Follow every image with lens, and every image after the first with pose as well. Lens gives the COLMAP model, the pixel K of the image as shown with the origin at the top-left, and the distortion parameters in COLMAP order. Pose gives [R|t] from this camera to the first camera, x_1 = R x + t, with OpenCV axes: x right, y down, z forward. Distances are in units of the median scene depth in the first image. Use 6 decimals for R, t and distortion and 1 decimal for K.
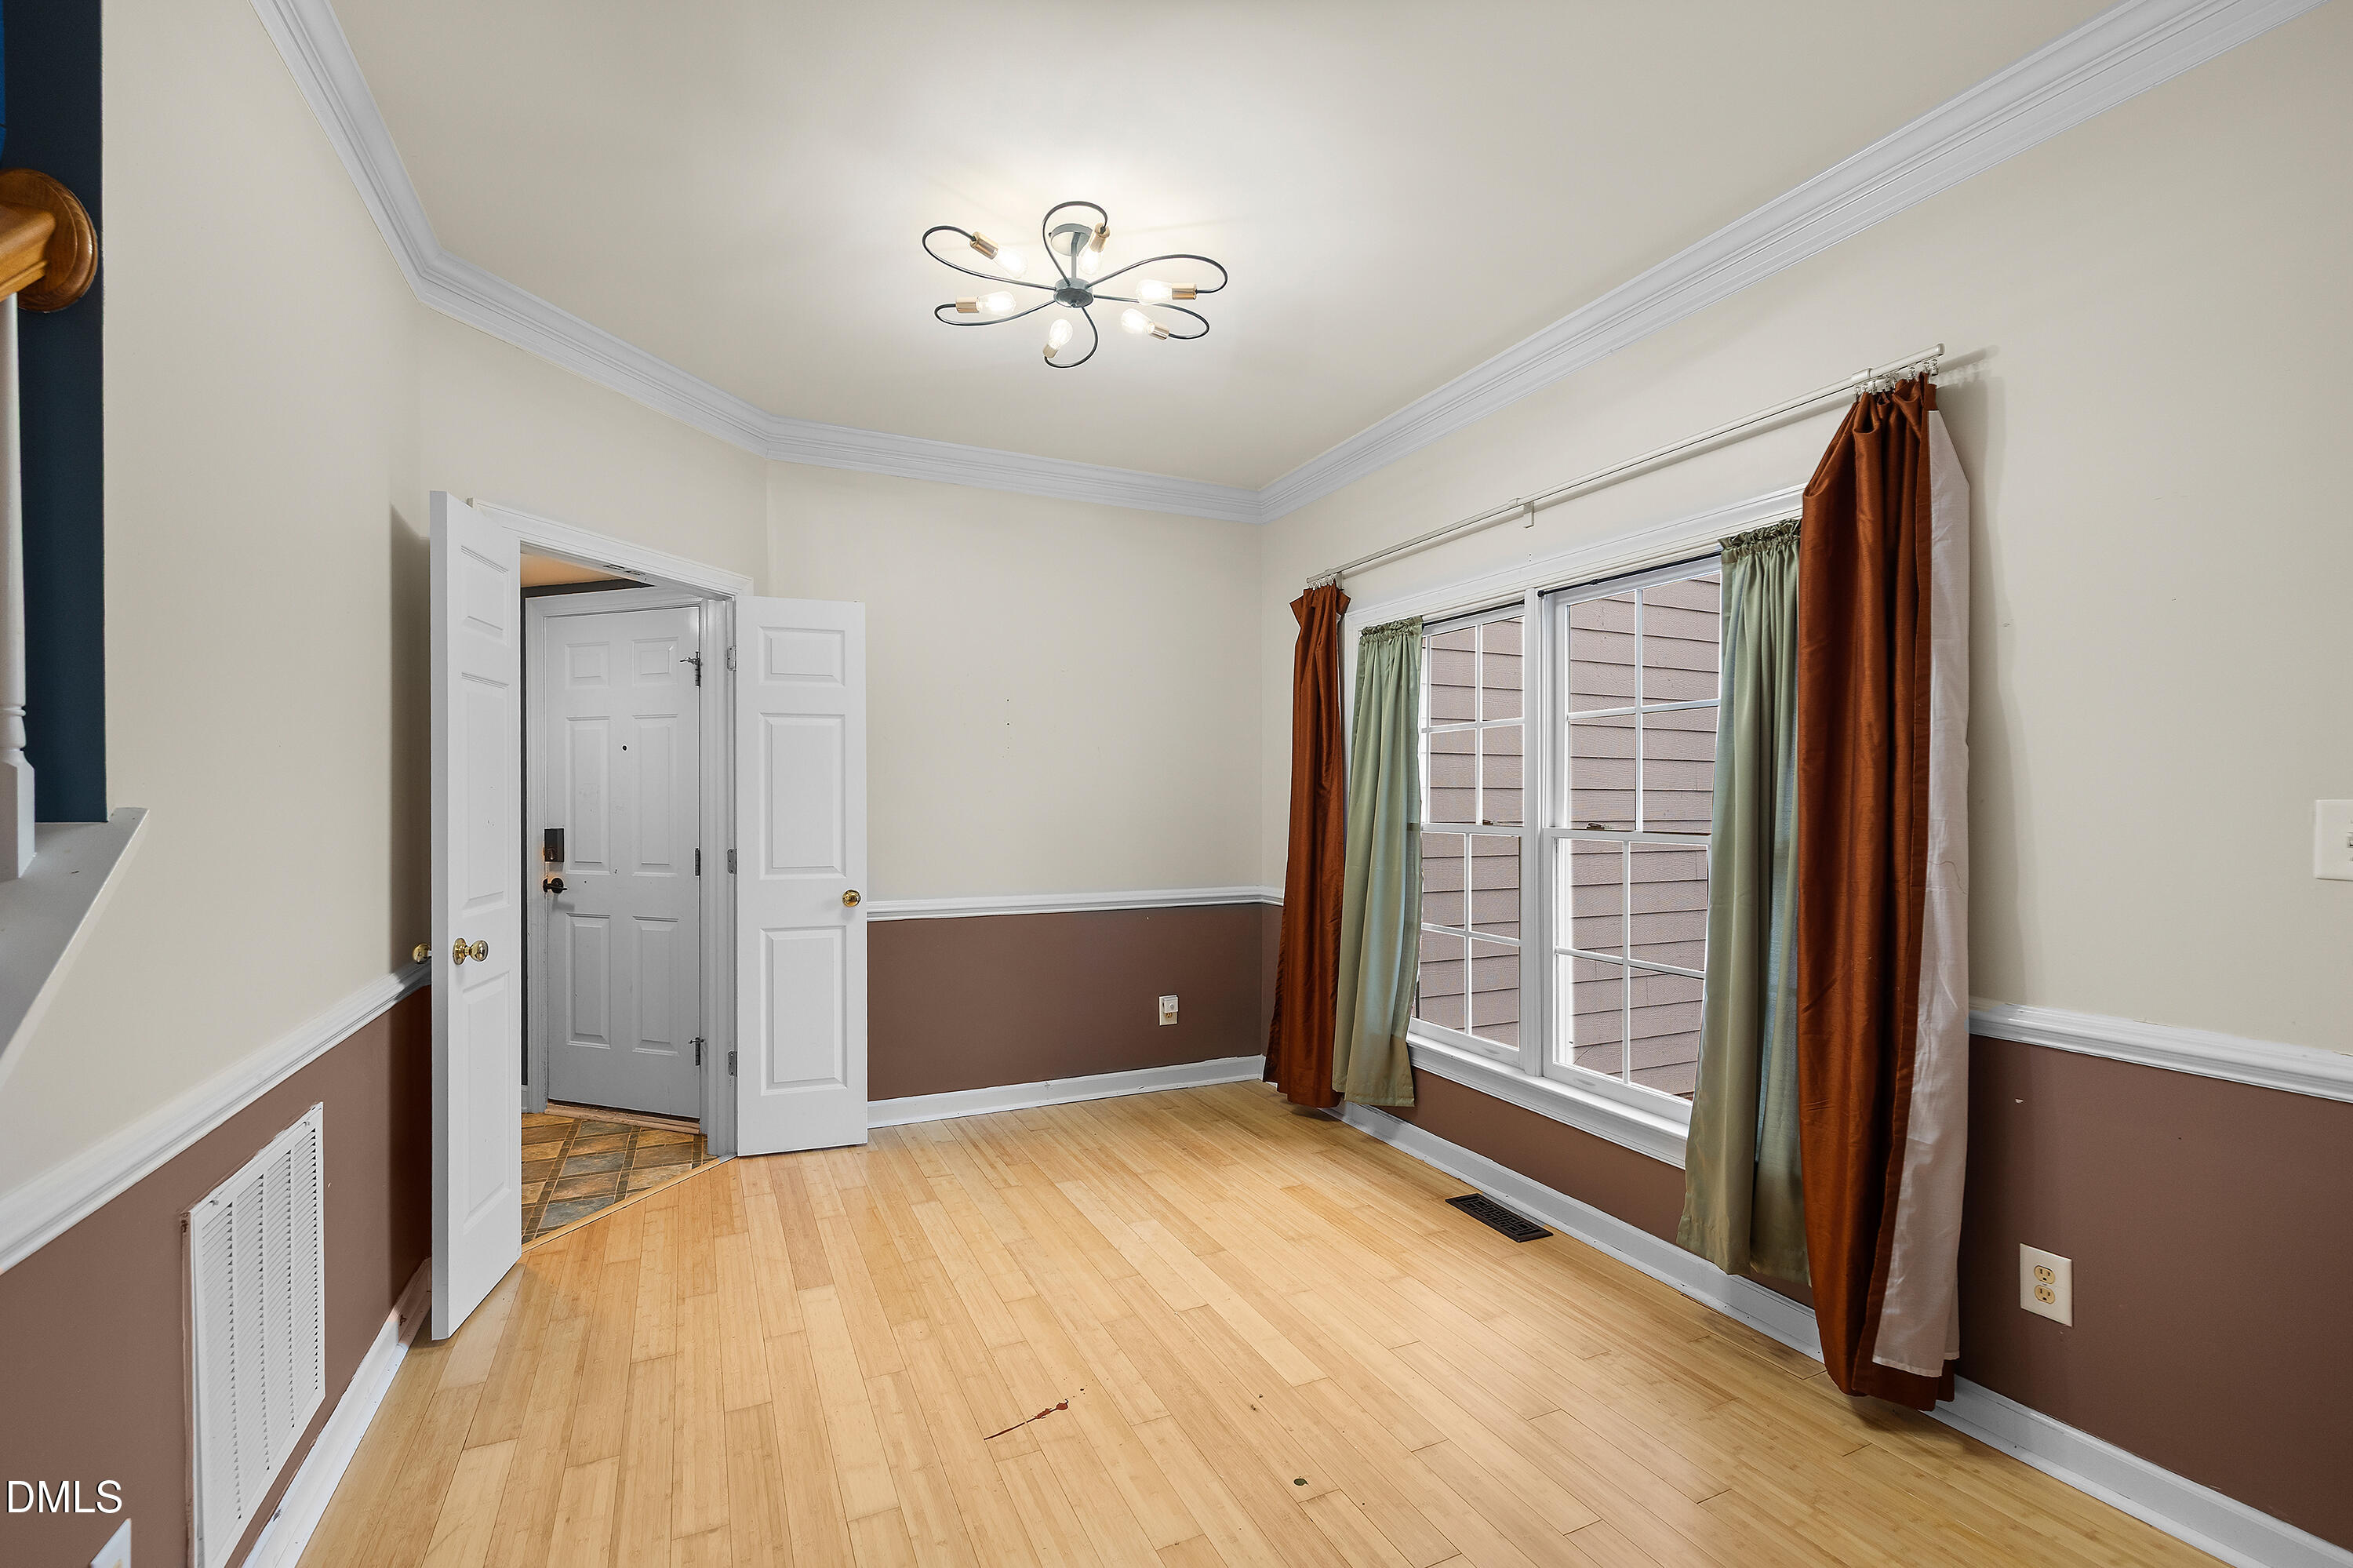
lens RADIAL K [[1024.5, 0, 1152.1], [0, 1024.5, 803.6], [0, 0, 1]] dist [0.009867, -0.000123]
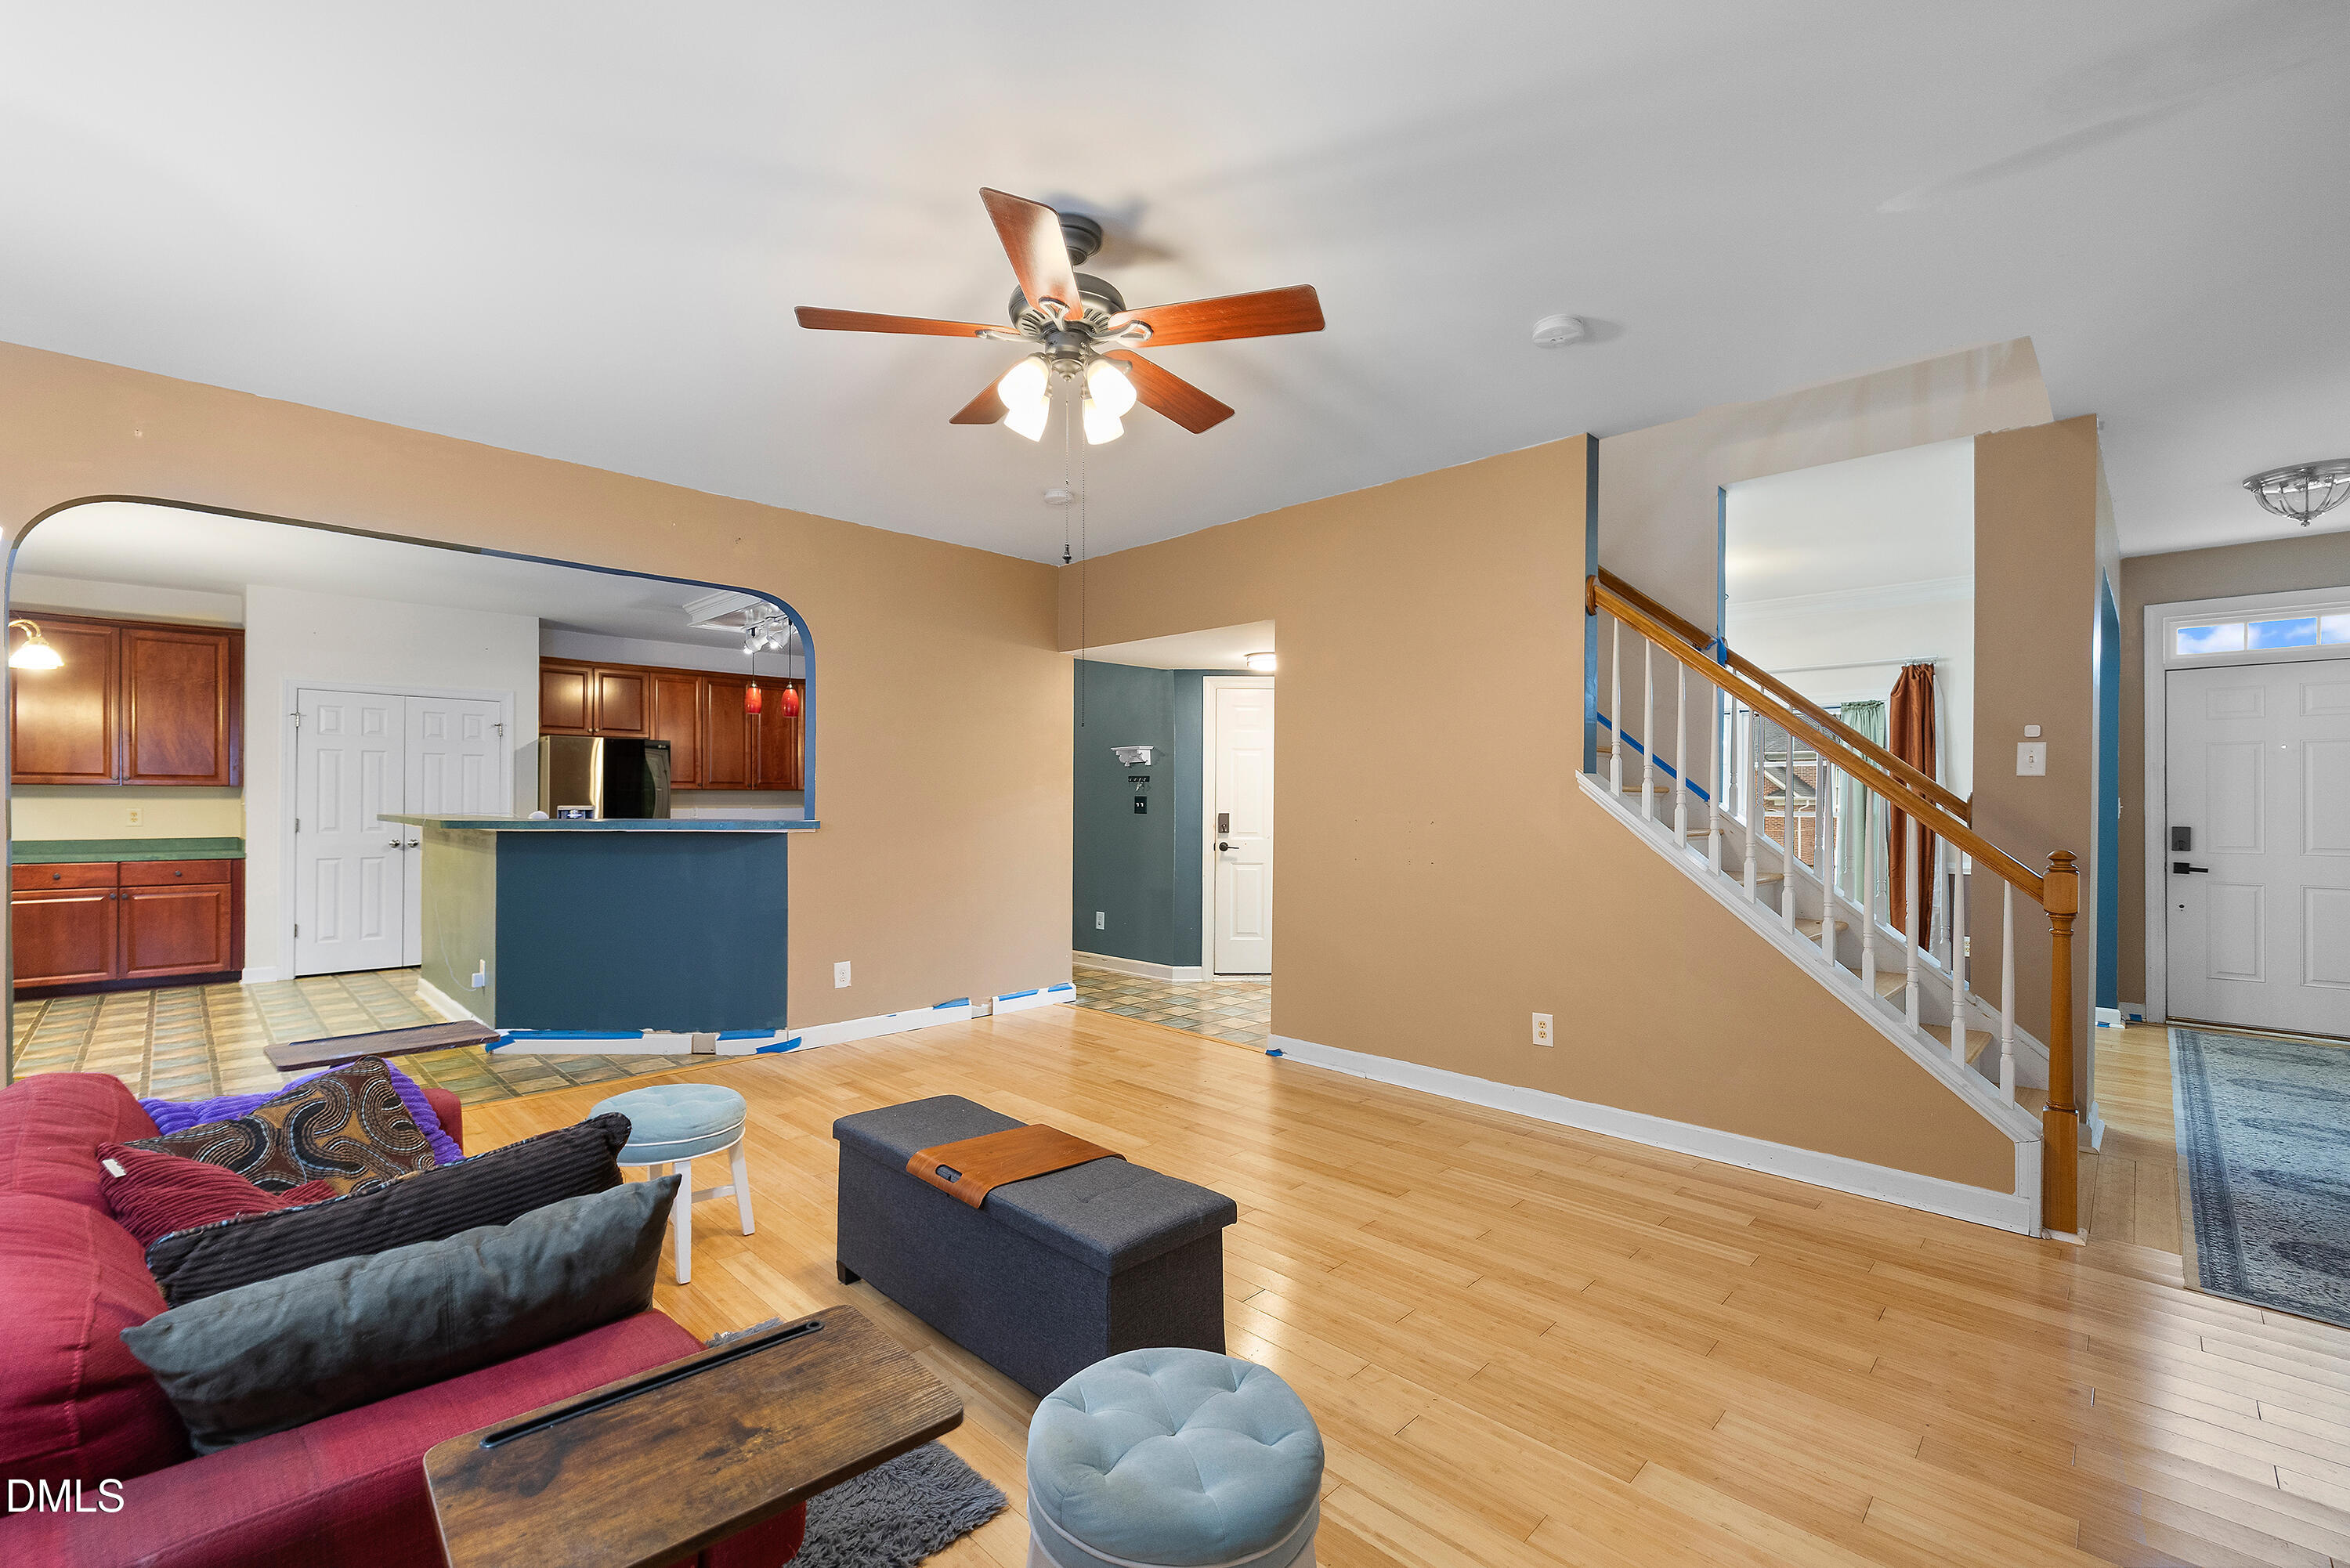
lens RADIAL K [[1000.7, 0, 1167.5], [0, 1000.7, 809.1], [0, 0, 1]] dist [-0.000021, 0.000030]
pose [[0.935760, 0.001310, 0.352636, -1.788271], [-0.003622, 0.999976, 0.005898, 0.011964], [-0.352620, -0.006796, 0.935742, -0.734521]]
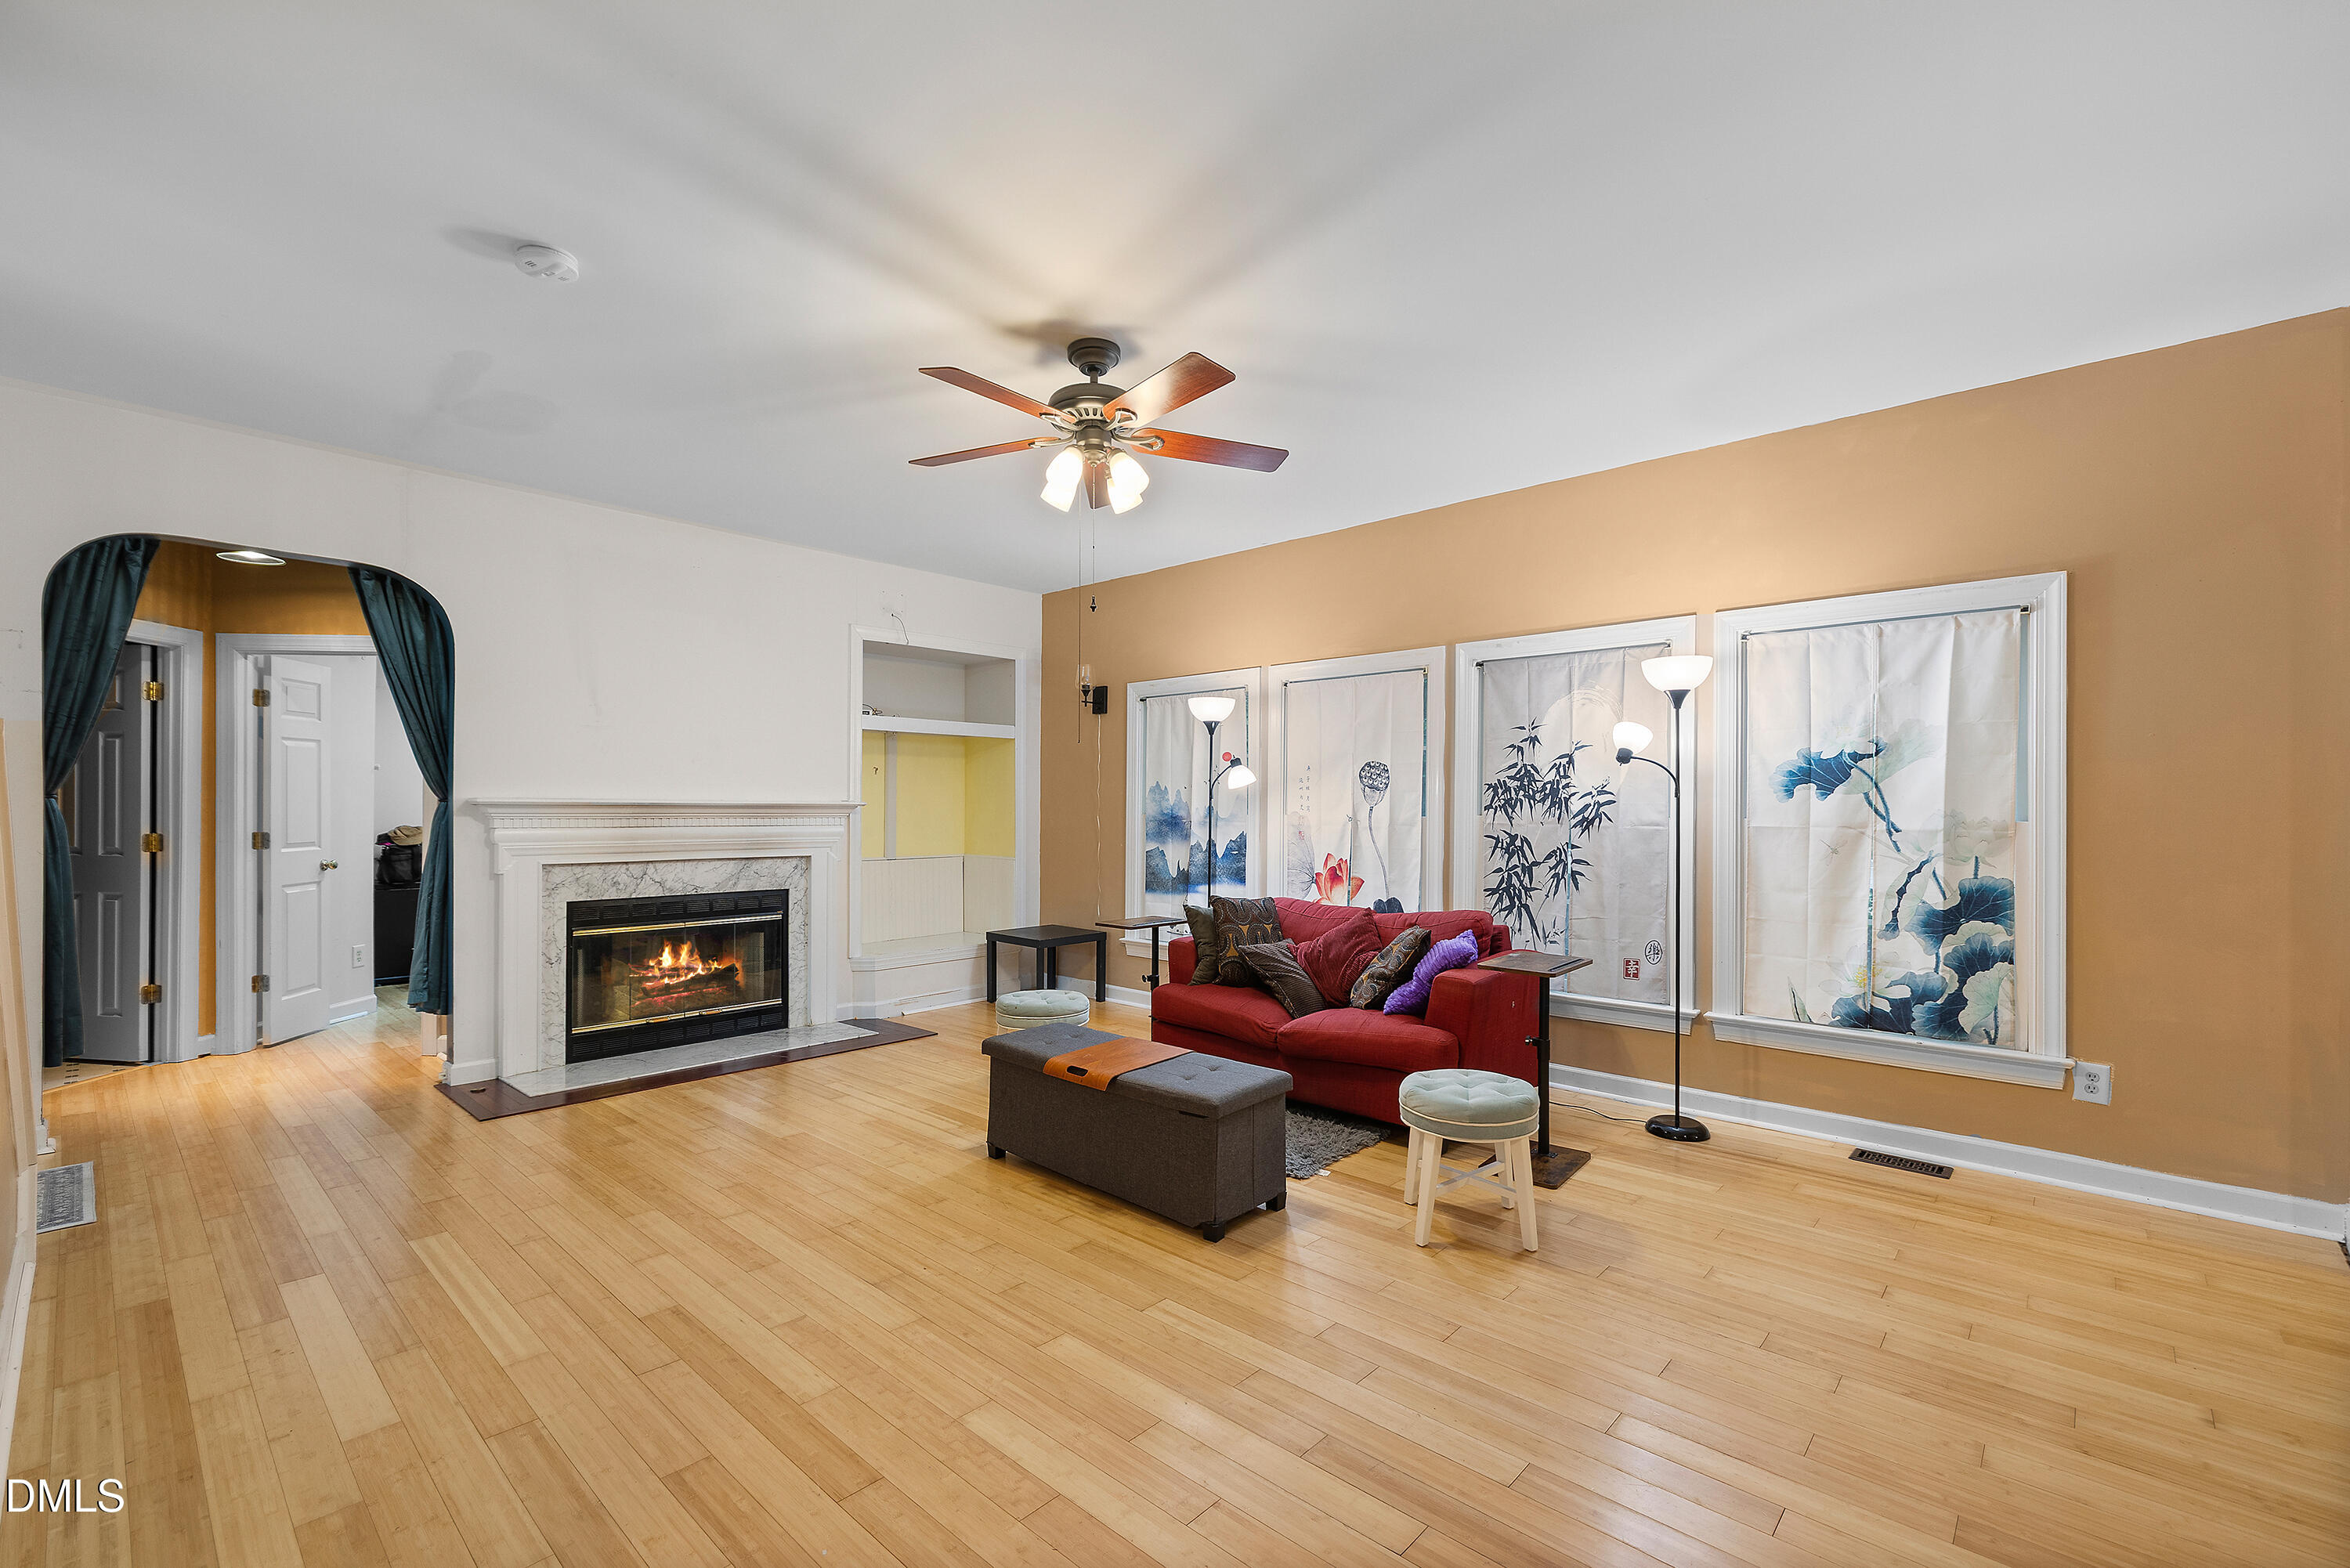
lens RADIAL K [[1011.6, 0, 1190.6], [0, 1011.6, 804.4], [0, 0, 1]] dist [-0.000106, 0.000064]
pose [[-0.919224, -0.003544, -0.393718, -1.234306], [-0.005593, 0.999976, 0.004056, 0.010912], [0.393694, 0.005930, -0.919222, 1.141486]]
